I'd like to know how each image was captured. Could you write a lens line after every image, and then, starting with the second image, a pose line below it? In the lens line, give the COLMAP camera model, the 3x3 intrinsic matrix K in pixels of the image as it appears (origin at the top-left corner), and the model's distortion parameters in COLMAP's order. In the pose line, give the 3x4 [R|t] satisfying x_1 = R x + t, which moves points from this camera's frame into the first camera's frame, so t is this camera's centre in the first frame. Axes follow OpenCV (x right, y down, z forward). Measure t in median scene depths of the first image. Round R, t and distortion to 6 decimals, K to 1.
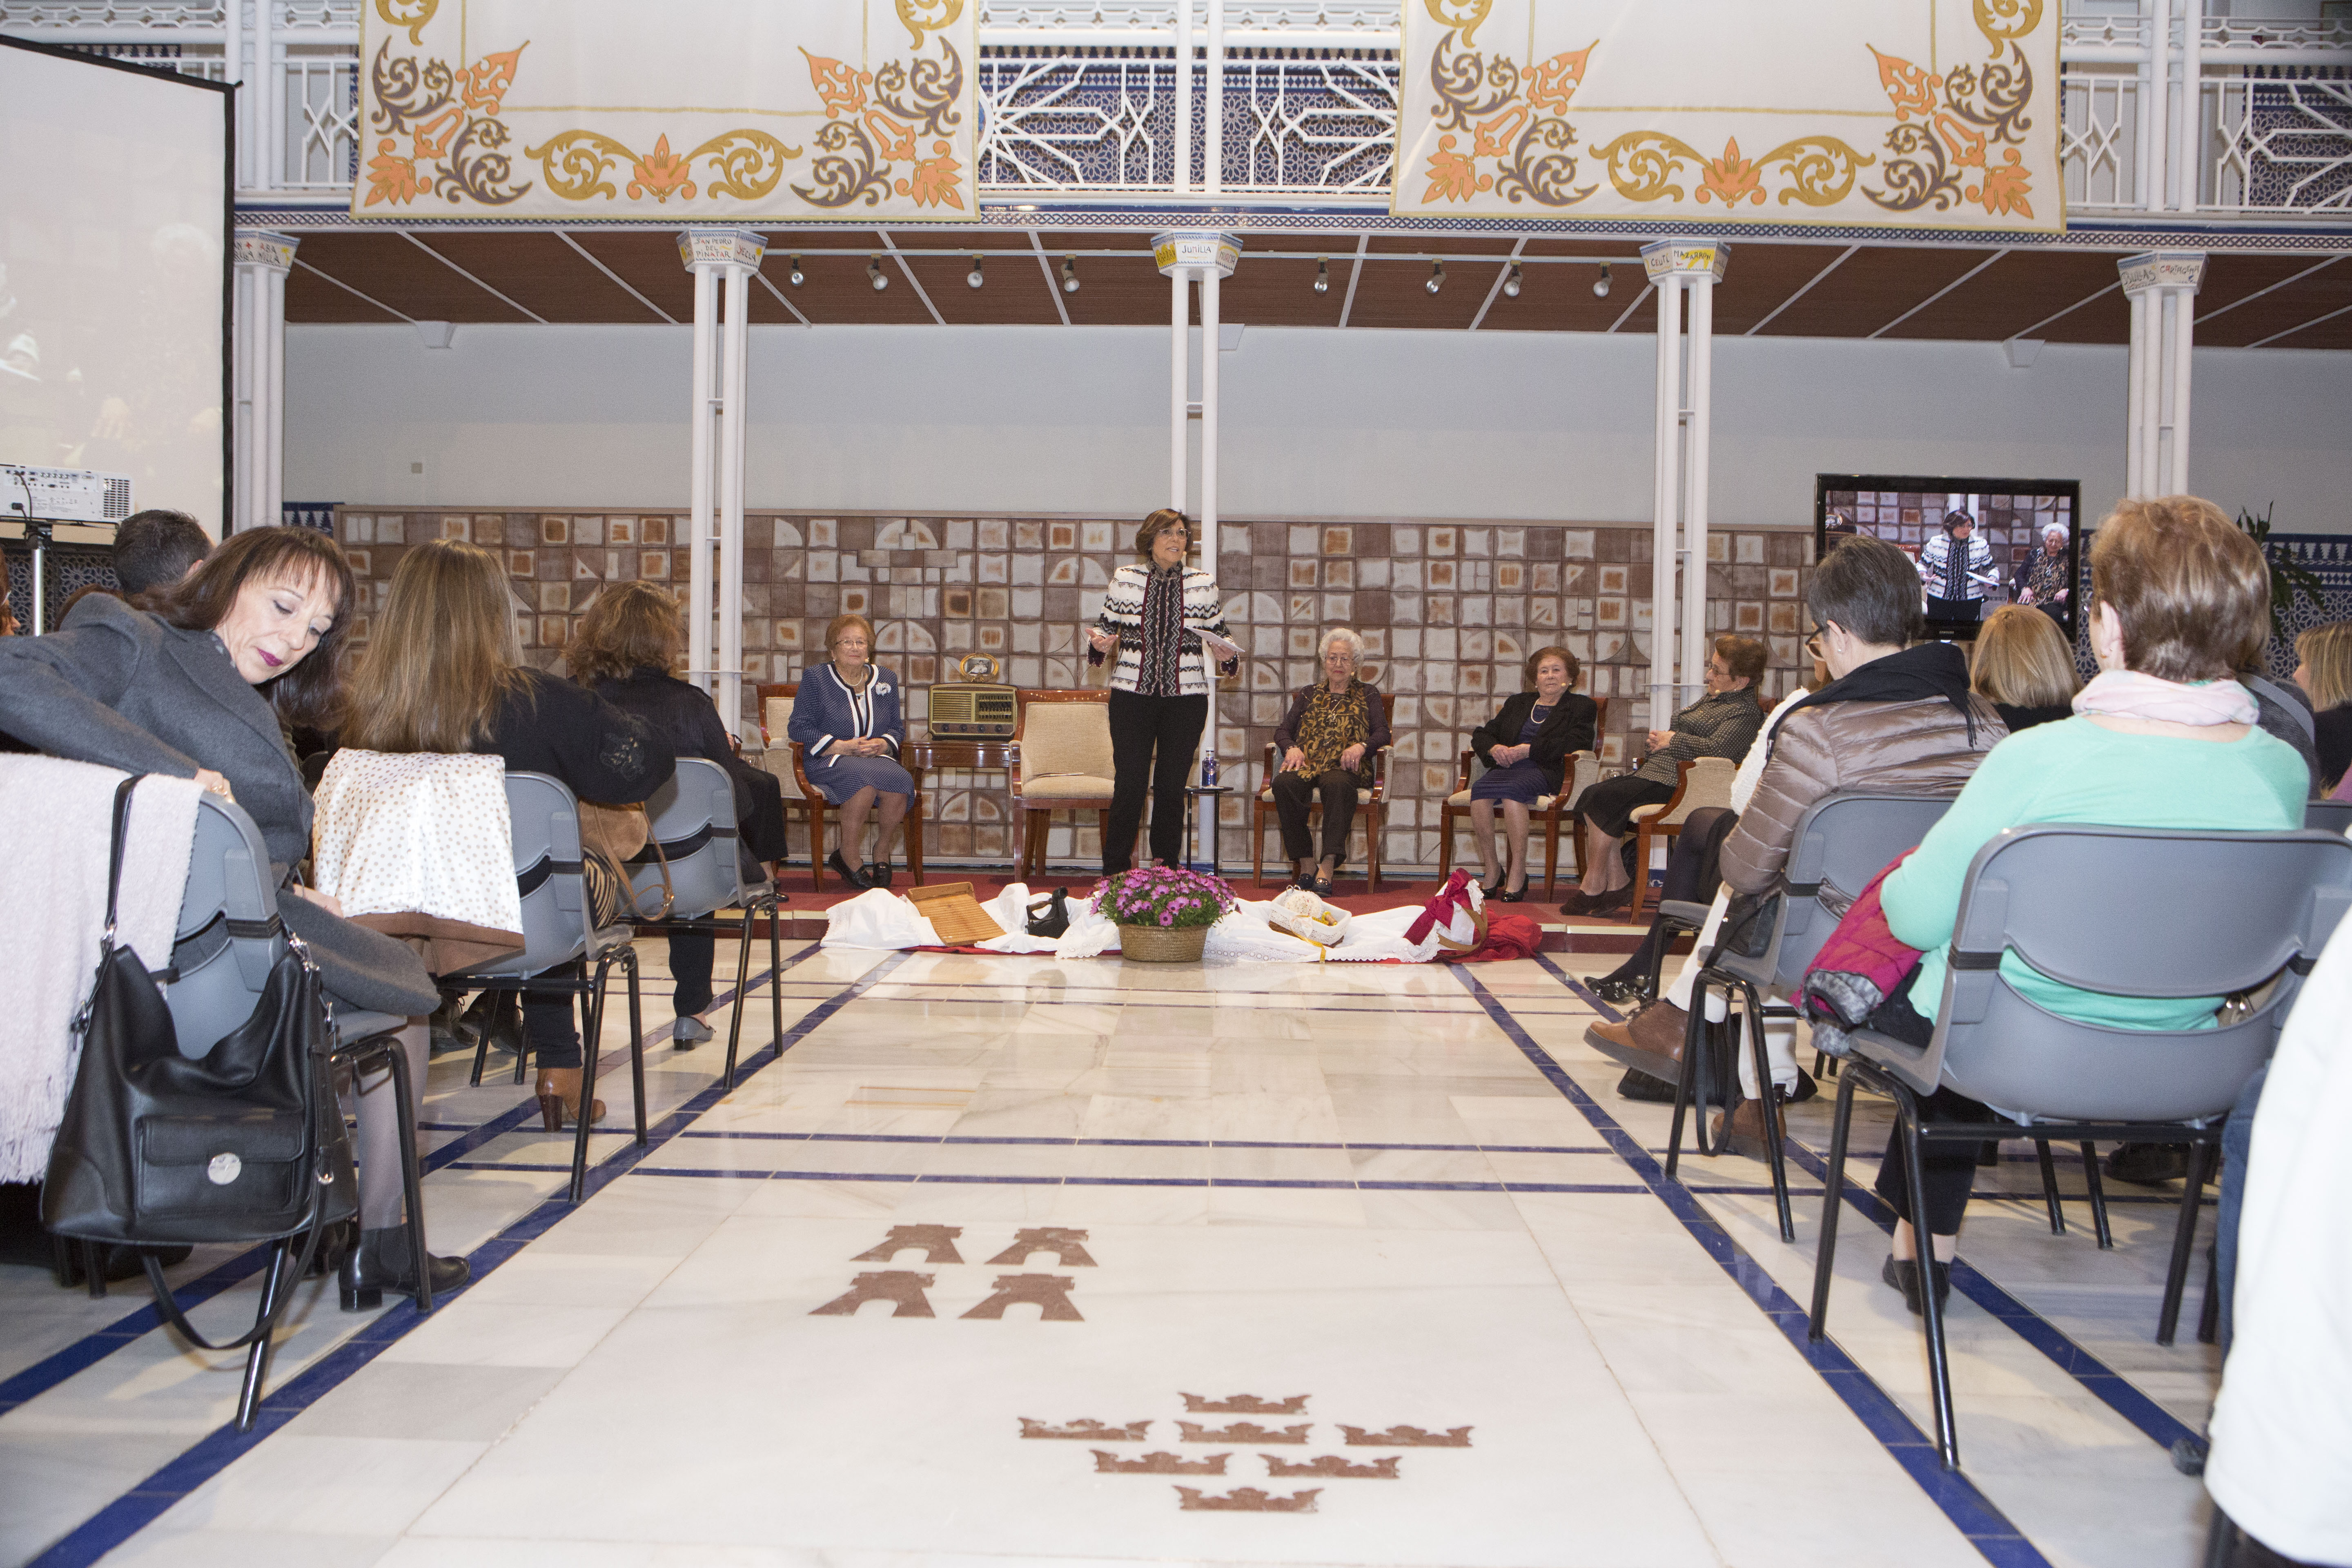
lens RADIAL K [[1970.8, 0, 1142.5], [0, 1970.8, 784.6], [0, 0, 1]] dist [-0.026889, 0.004101]
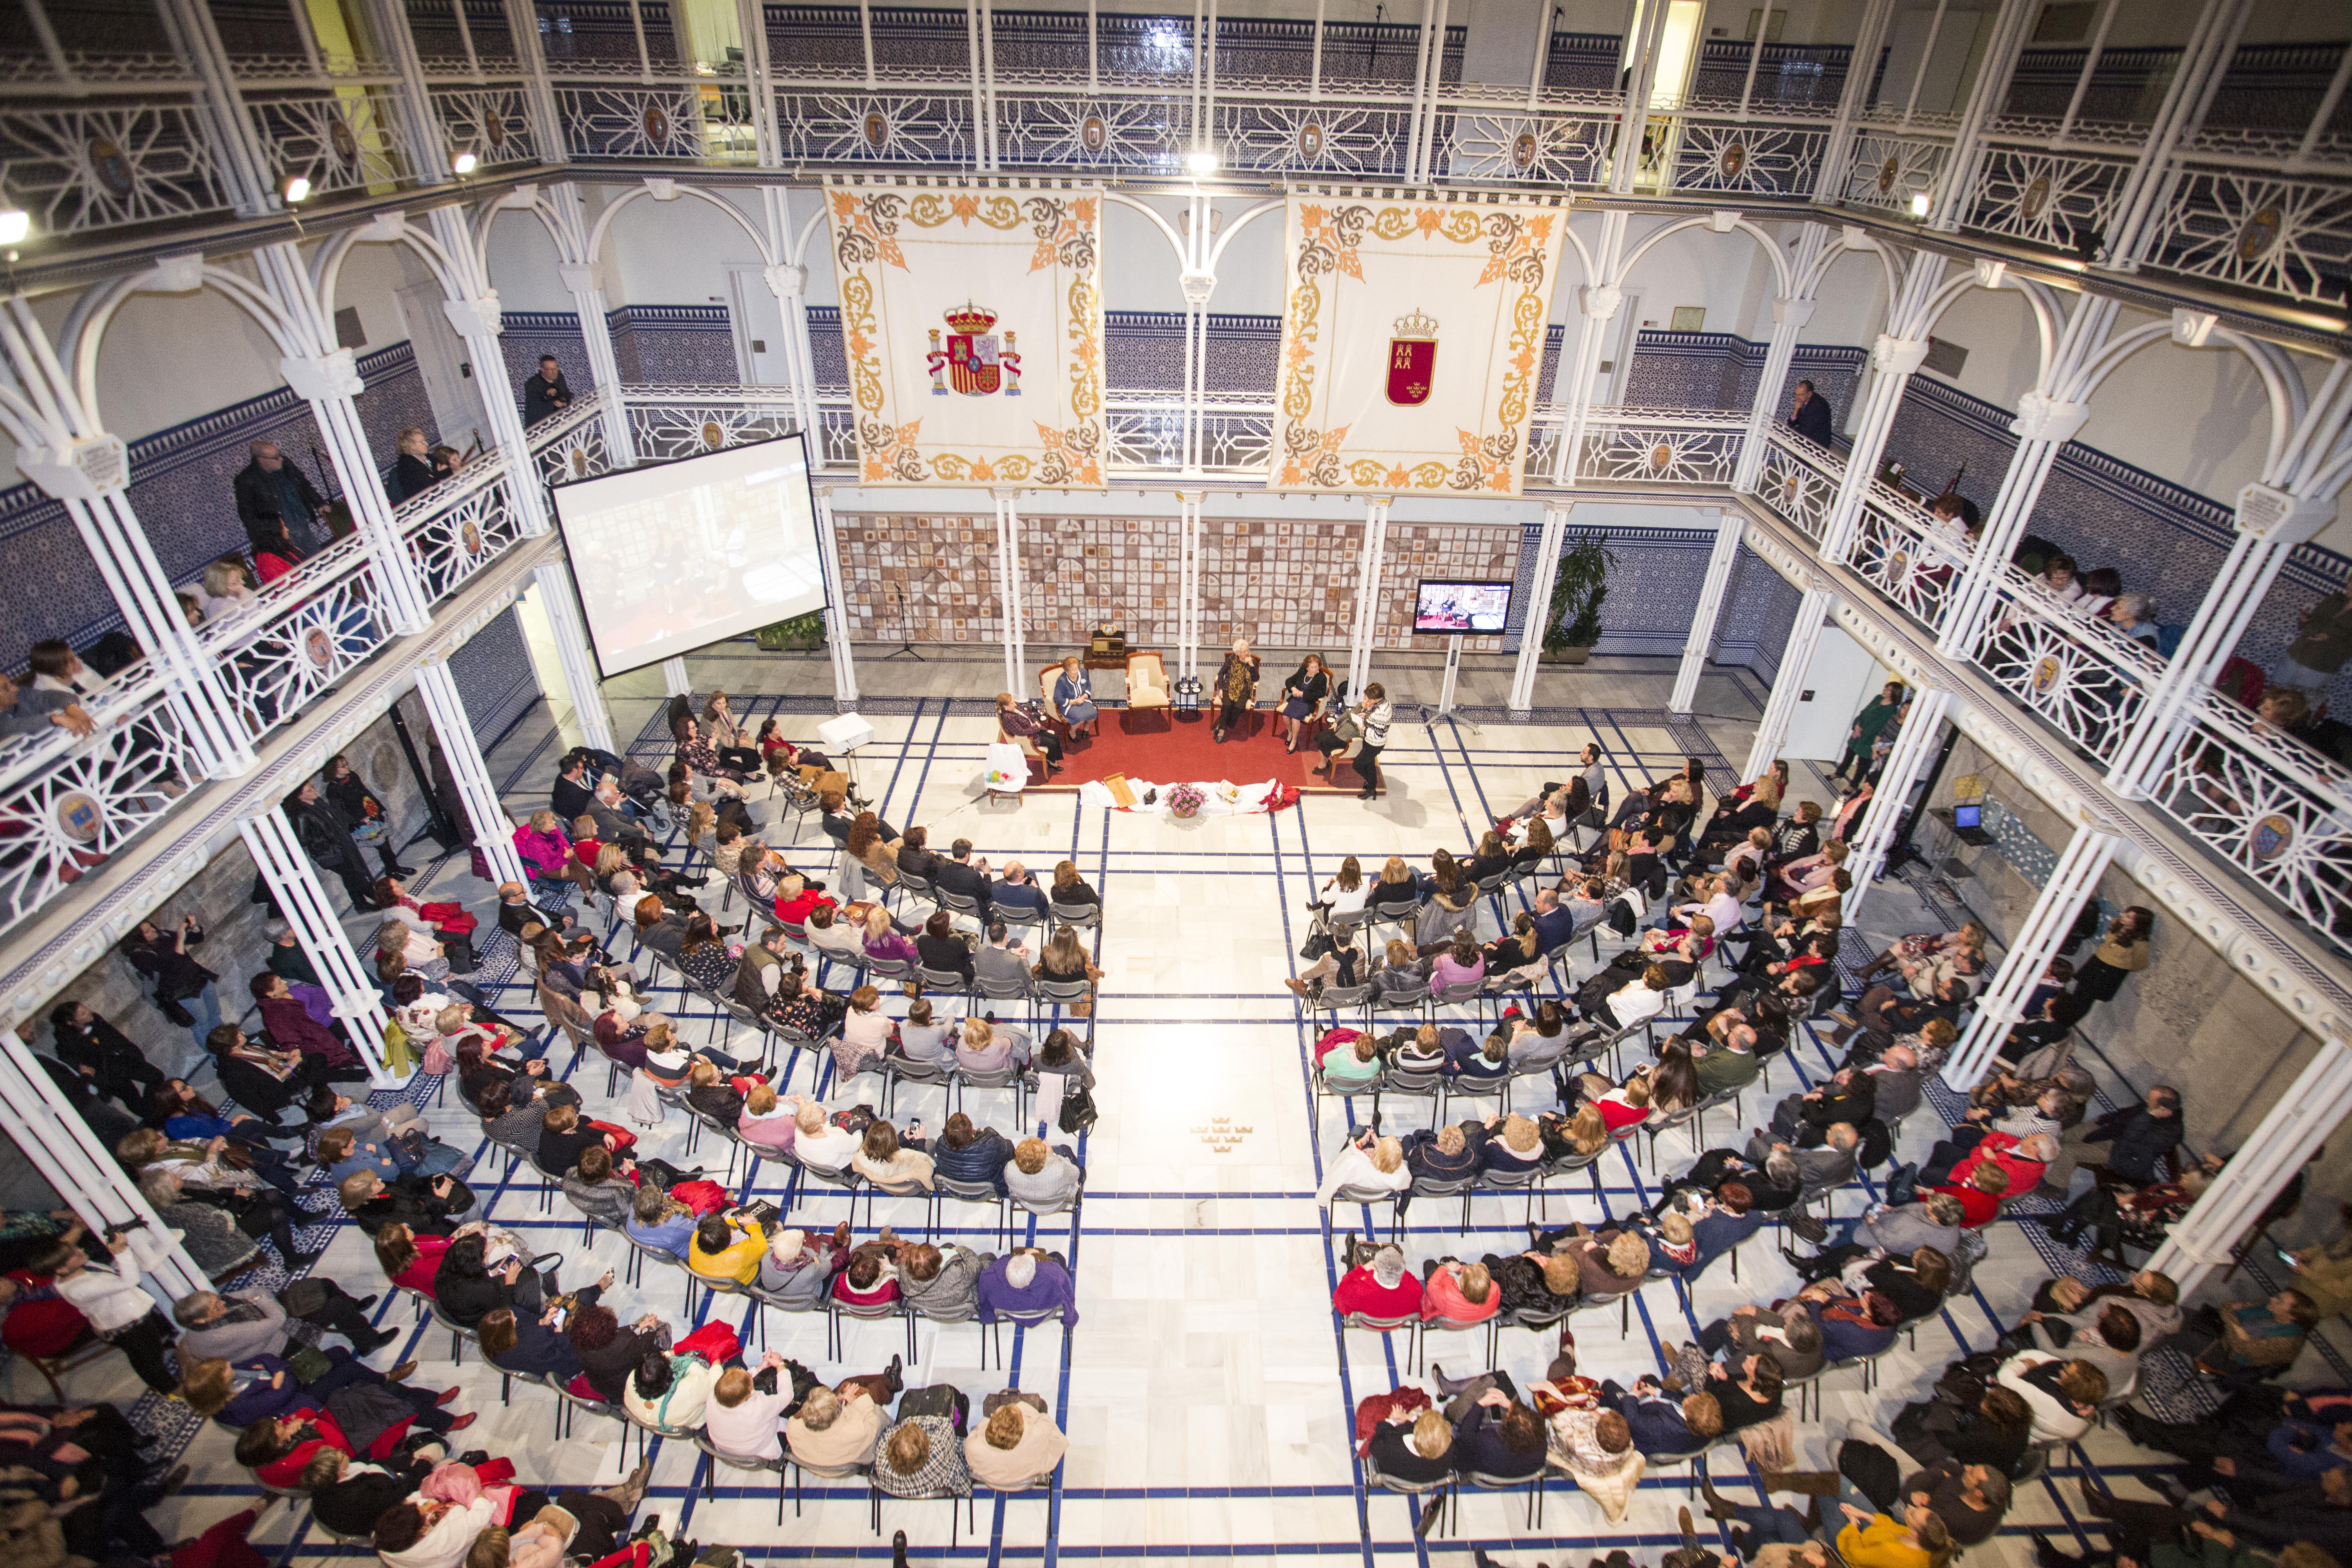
lens RADIAL K [[1135.0, 0, 1170.1], [0, 1135.0, 780.3], [0, 0, 1]] dist [-0.012865, -0.018686]
pose [[0.999063, -0.022318, 0.037085, -0.064126], [-0.000453, 0.851369, 0.524568, -0.726583], [-0.043281, -0.524093, 0.850561, -0.460384]]
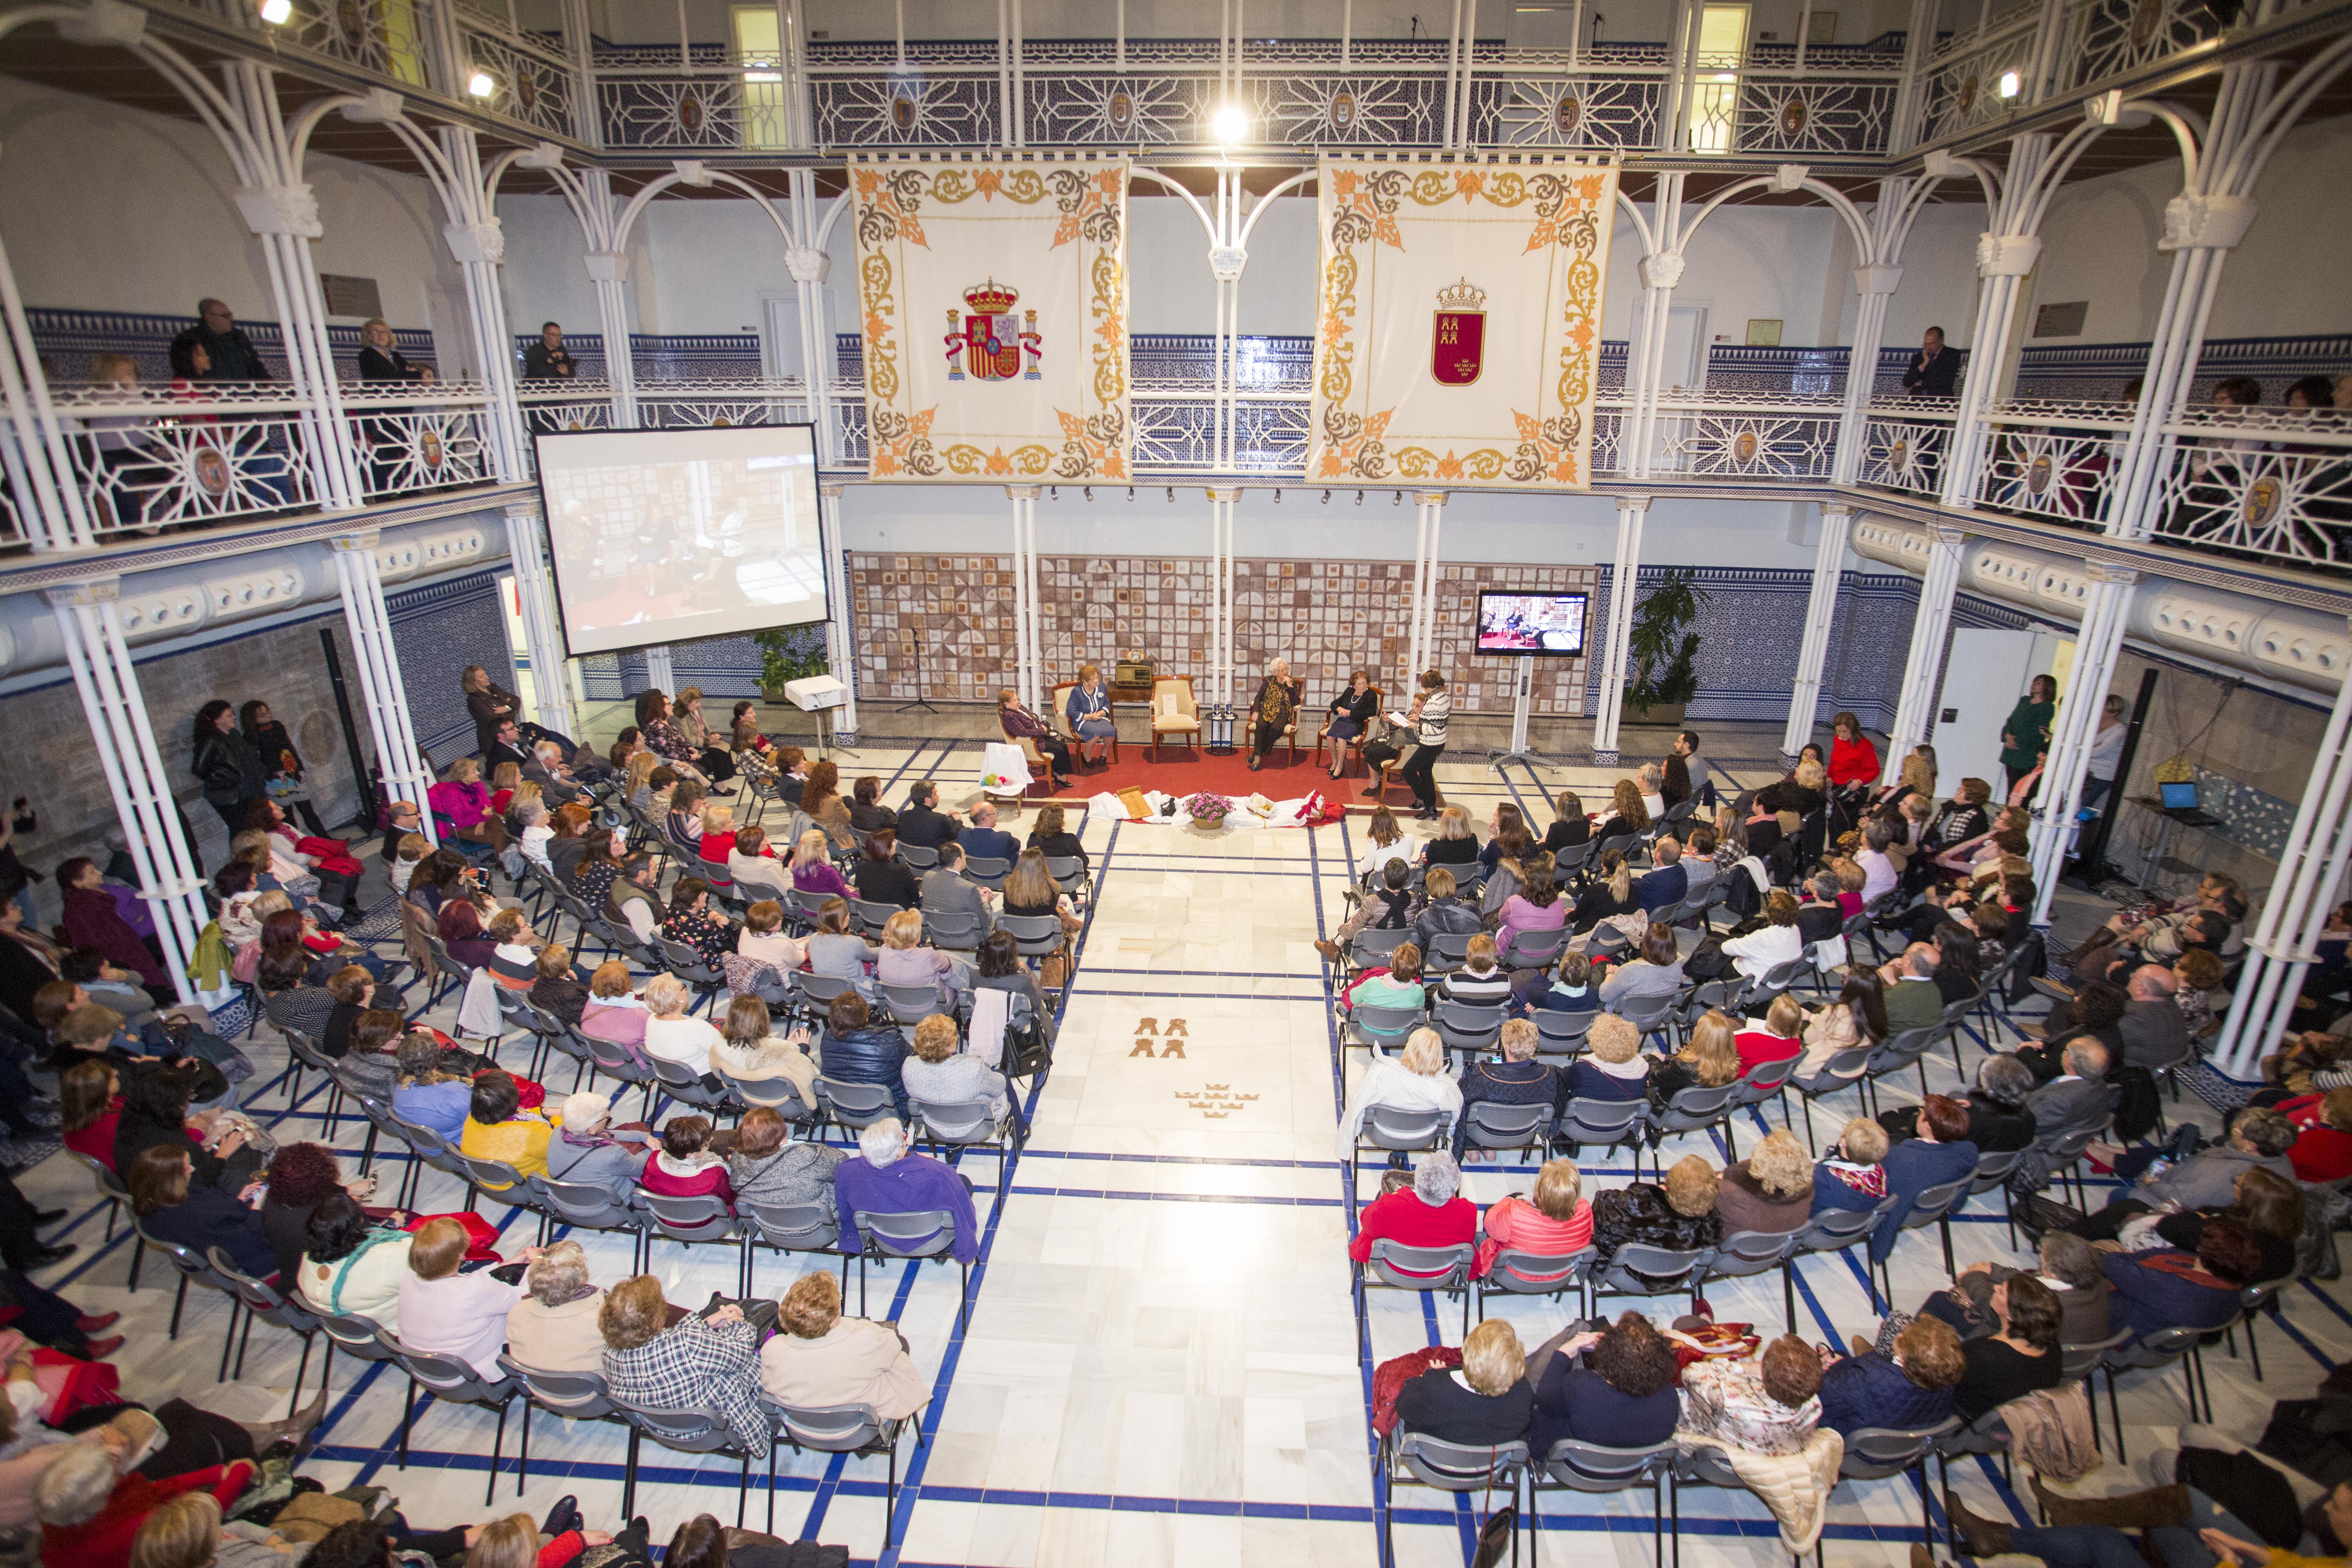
lens RADIAL K [[1173.0, 0, 1176.0], [0, 1173.0, 784.0], [0, 0, 1]] dist [-0.026391, 0.002202]
pose [[0.999592, -0.002718, -0.028439, 0.008819], [0.011298, 0.951921, 0.306135, -0.366240], [0.026240, -0.306331, 0.951563, -0.450712]]
